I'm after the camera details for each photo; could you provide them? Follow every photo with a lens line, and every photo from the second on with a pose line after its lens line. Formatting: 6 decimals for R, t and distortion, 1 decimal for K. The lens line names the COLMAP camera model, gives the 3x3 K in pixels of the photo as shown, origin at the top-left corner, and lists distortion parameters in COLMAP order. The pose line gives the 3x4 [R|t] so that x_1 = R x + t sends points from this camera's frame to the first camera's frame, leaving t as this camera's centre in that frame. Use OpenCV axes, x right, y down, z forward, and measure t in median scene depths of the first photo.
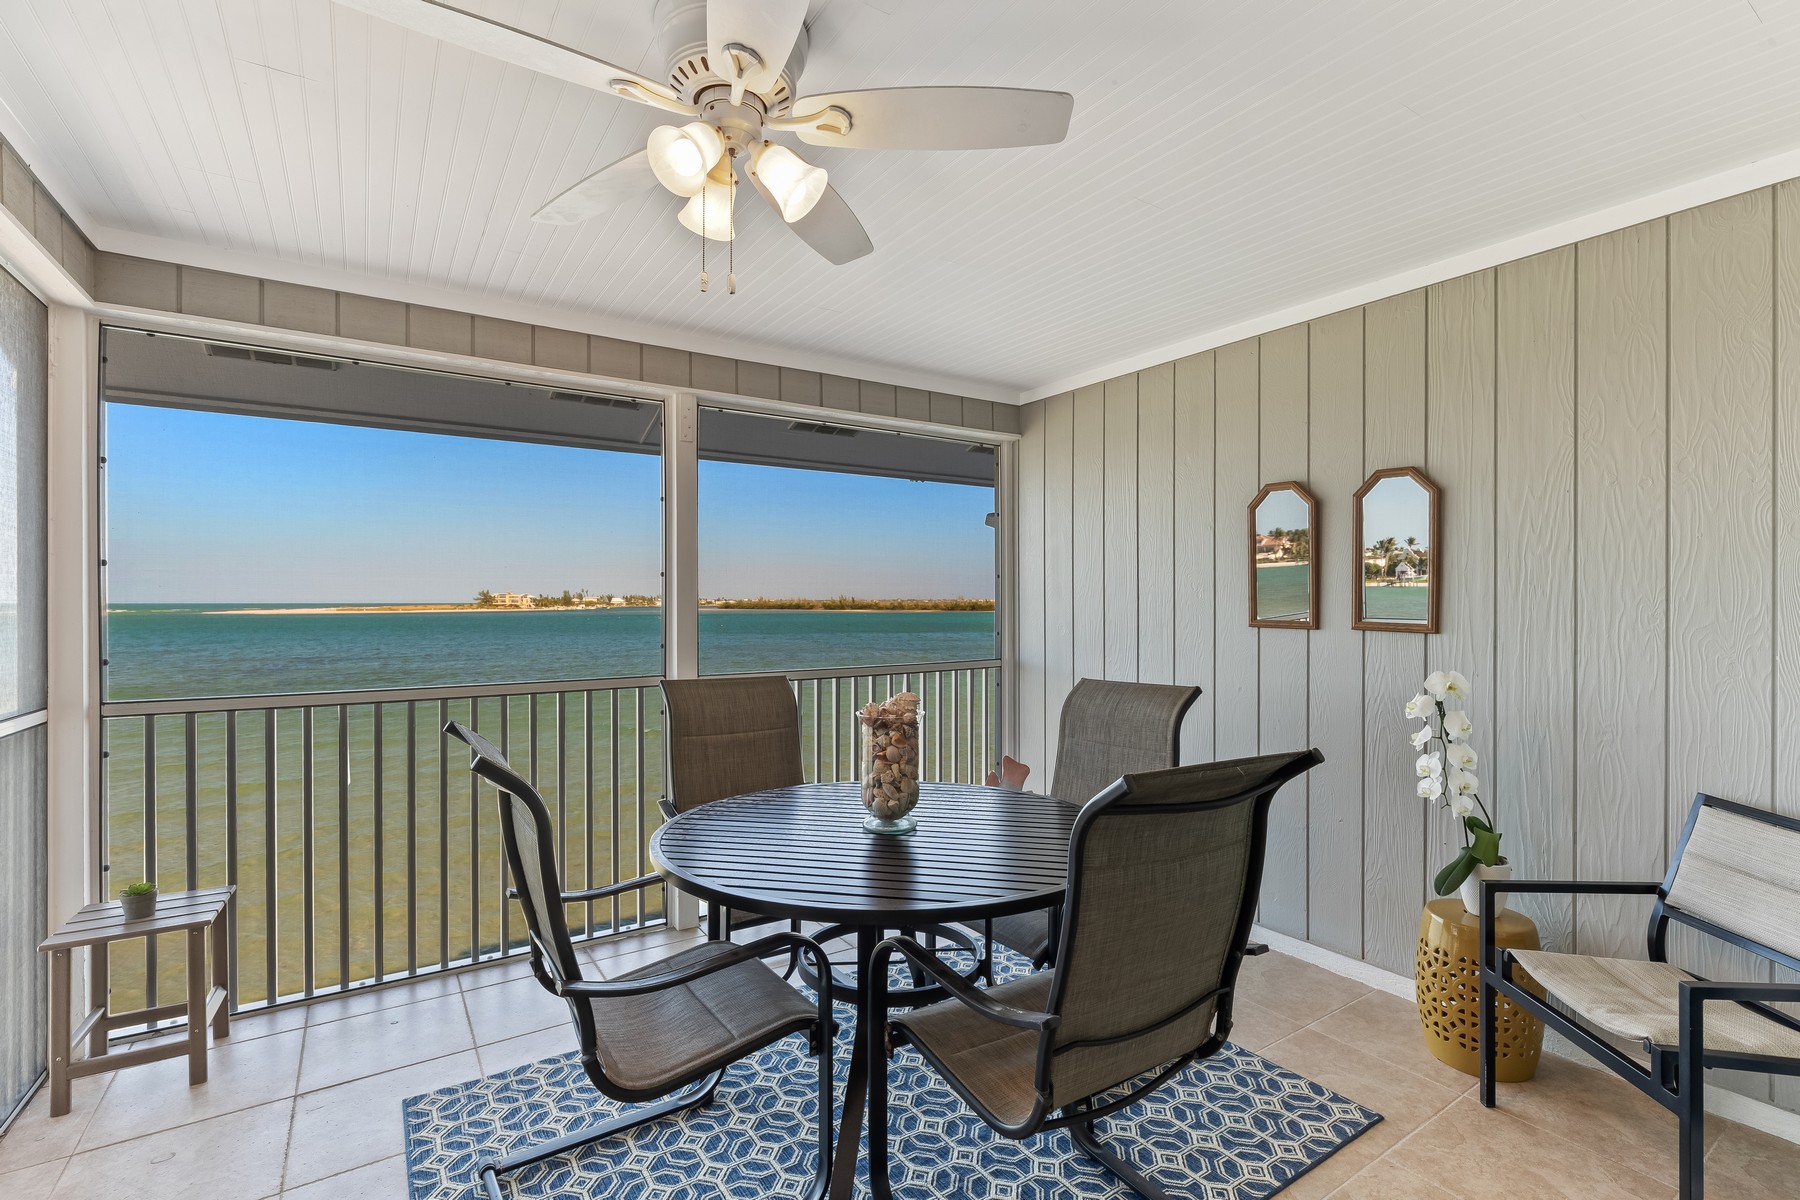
lens RADIAL K [[814.4, 0, 896.4], [0, 814.4, 597.6], [0, 0, 1]] dist [-0.000655, -0.000263]
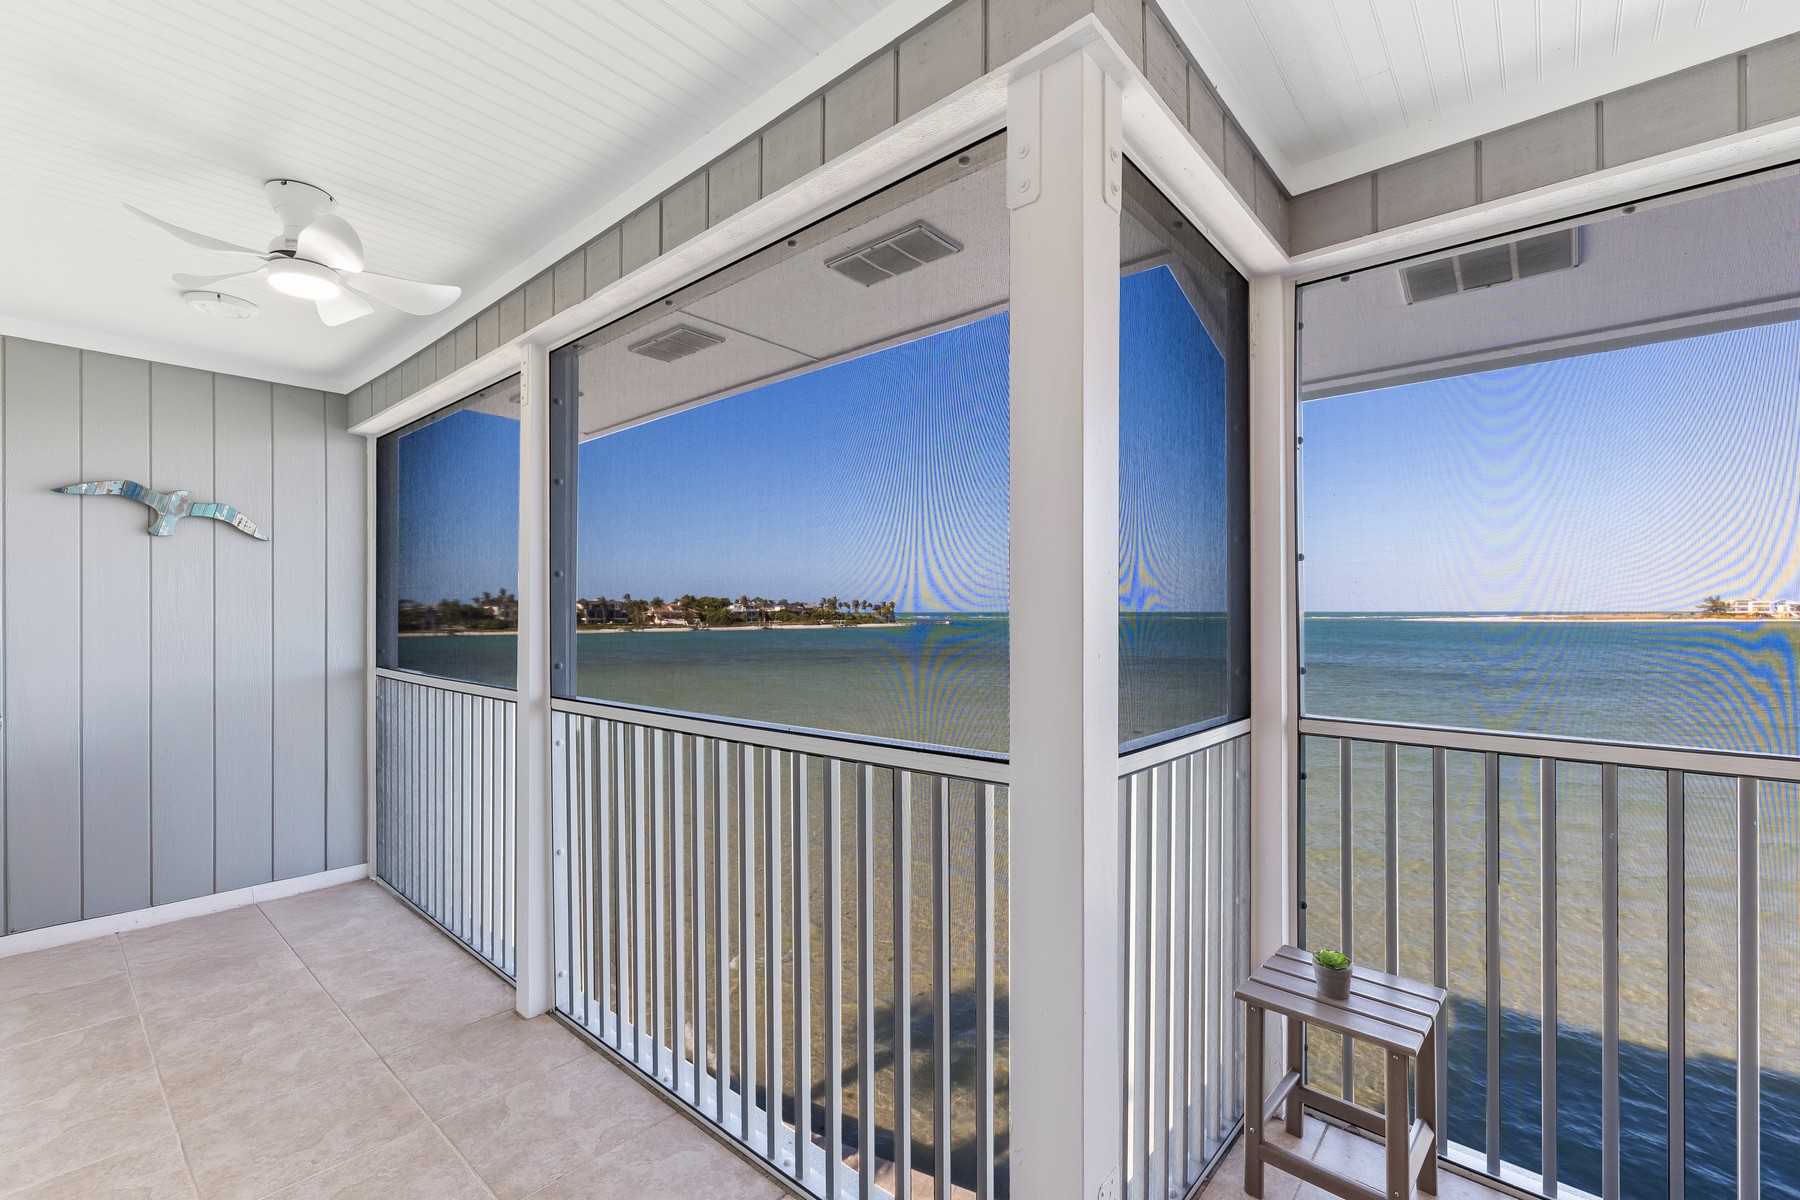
lens RADIAL K [[766.4, 0, 897.2], [0, 766.4, 603.5], [0, 0, 1]] dist [-0.003171, -0.000829]
pose [[0.280403, -0.004015, -0.959874, -0.317319], [0.002081, 0.999991, -0.003575, 0.009833], [0.959880, -0.000995, 0.280409, 0.366128]]
